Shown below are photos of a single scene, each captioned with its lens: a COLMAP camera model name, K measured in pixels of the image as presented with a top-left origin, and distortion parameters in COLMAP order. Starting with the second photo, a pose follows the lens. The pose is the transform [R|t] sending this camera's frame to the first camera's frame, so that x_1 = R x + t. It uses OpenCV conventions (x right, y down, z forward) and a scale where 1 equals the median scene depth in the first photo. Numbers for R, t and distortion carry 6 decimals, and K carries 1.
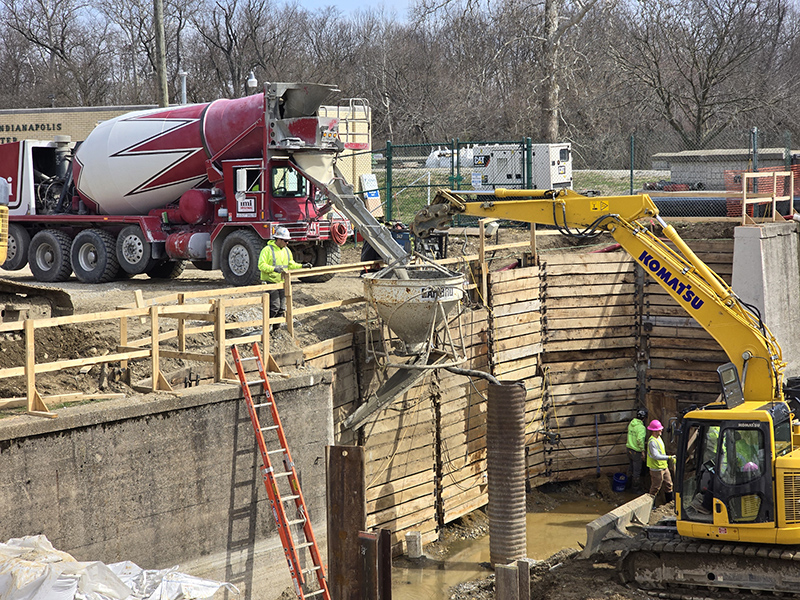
lens RADIAL K [[1518.8, 0, 402.1], [0, 1518.8, 297.8], [0, 0, 1]] dist [0.033387, 0.000000]
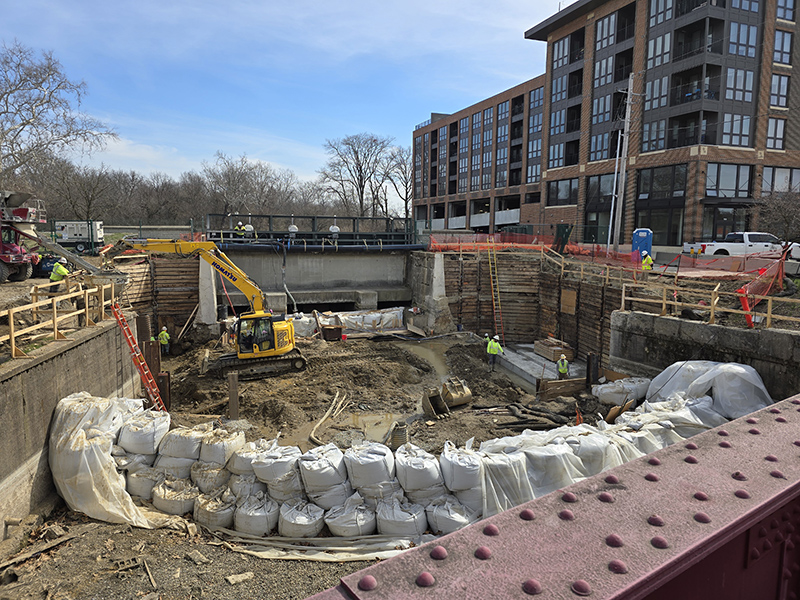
lens RADIAL K [[526.0, 0, 383.3], [0, 526.0, 289.3], [0, 0, 1]] dist [0.028515, -0.011491]
pose [[0.704124, -0.065264, 0.707072, -0.316964], [0.052070, 0.997832, 0.040250, -0.002870], [-0.708166, 0.008476, 0.705995, 0.086414]]
